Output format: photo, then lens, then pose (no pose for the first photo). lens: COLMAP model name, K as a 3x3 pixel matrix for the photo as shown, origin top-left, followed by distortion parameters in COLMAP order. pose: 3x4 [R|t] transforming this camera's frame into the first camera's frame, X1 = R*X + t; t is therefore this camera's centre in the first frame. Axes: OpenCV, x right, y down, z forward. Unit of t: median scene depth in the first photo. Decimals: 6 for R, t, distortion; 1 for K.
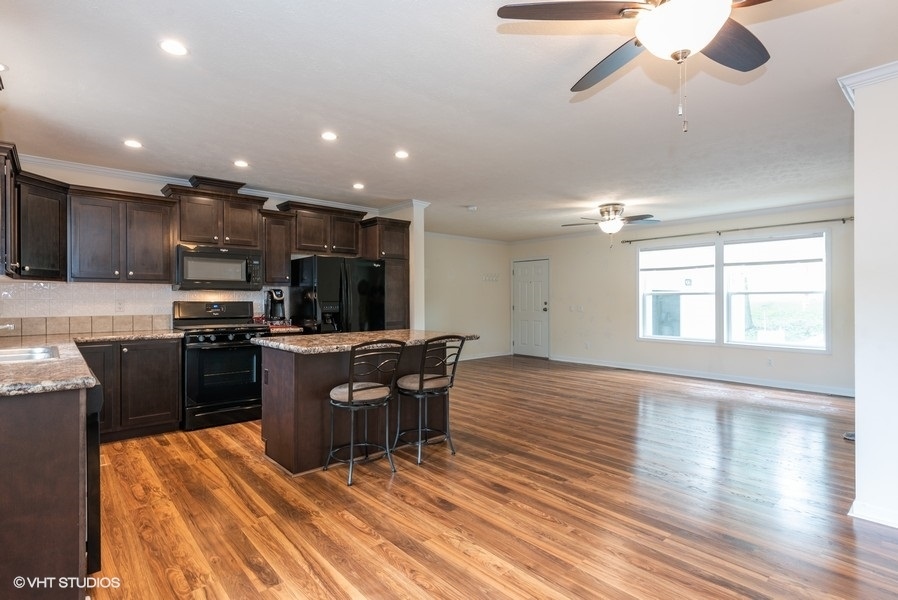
lens RADIAL K [[450.4, 0, 450.7], [0, 450.4, 299.6], [0, 0, 1]] dist [0.003962, 0.000053]
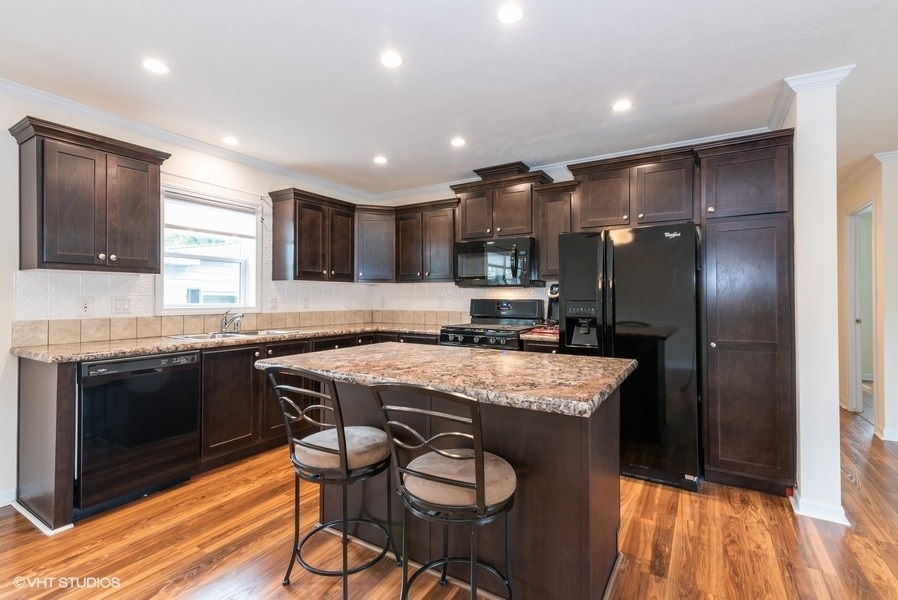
lens RADIAL K [[417.8, 0, 447.2], [0, 417.8, 294.8], [0, 0, 1]] dist [0.011285, -0.000299]
pose [[0.290821, -0.003364, -0.956772, 0.331689], [-0.002541, 0.999988, -0.004288, -0.001607], [0.956774, 0.003679, 0.290809, 0.816199]]
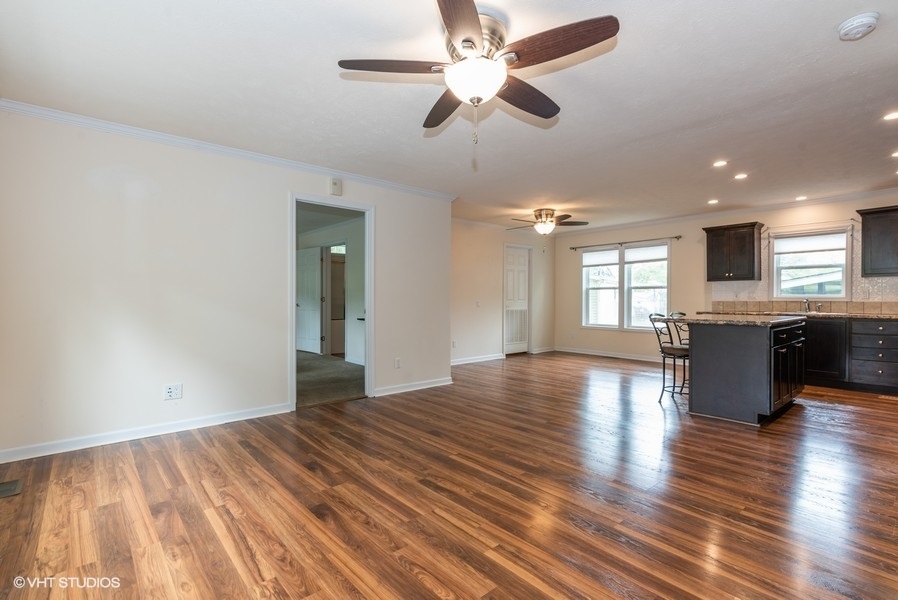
lens RADIAL K [[422.8, 0, 449.0], [0, 422.8, 300.0], [0, 0, 1]] dist [0.000339, 0.000141]
pose [[-0.999939, 0.004580, 0.010063, 0.594654], [0.004603, 0.999987, 0.002218, 0.024915], [-0.010053, 0.002264, -0.999947, 2.157330]]
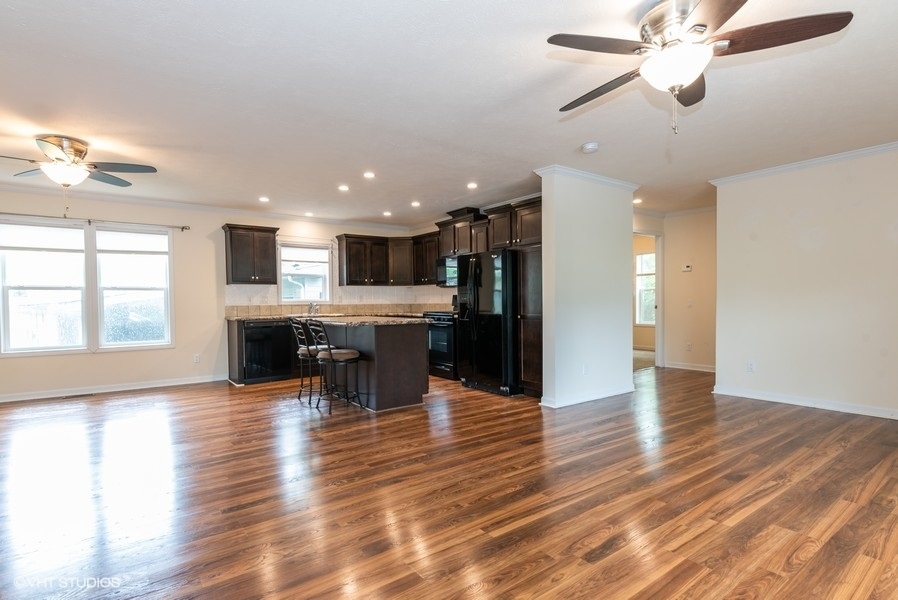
lens RADIAL K [[455.7, 0, 450.9], [0, 455.7, 313.1], [0, 0, 1]] dist [0.005351, -0.000030]
pose [[-0.080516, 0.029819, -0.996307, 1.167073], [0.011074, 0.999517, 0.029021, 0.025204], [0.996692, -0.008697, -0.080808, 1.356876]]
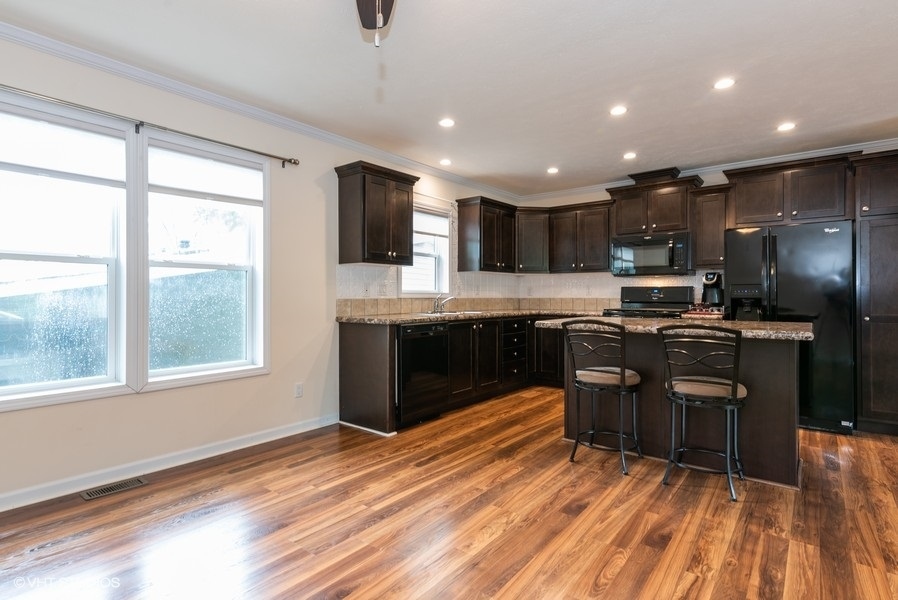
lens RADIAL K [[461.6, 0, 448.0], [0, 461.6, 295.7], [0, 0, 1]] dist [0.010668, -0.000936]
pose [[0.170679, 0.003532, -0.985320, 0.589391], [0.000090, 0.999994, 0.003600, 0.027341], [0.985327, -0.000704, 0.170678, 0.428721]]
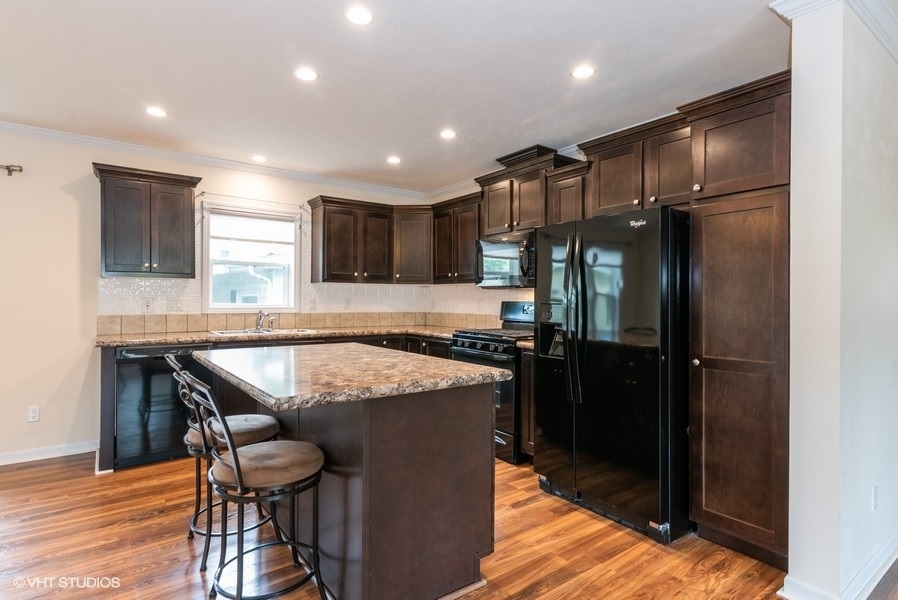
lens RADIAL K [[469.8, 0, 449.0], [0, 469.8, 300.0], [0, 0, 1]] dist [0.006304, 0.000552]
pose [[-0.083344, 0.004284, -0.996512, 0.427081], [-0.006631, 0.999966, 0.004854, -0.003488], [0.996499, 0.007013, -0.083313, 1.177618]]
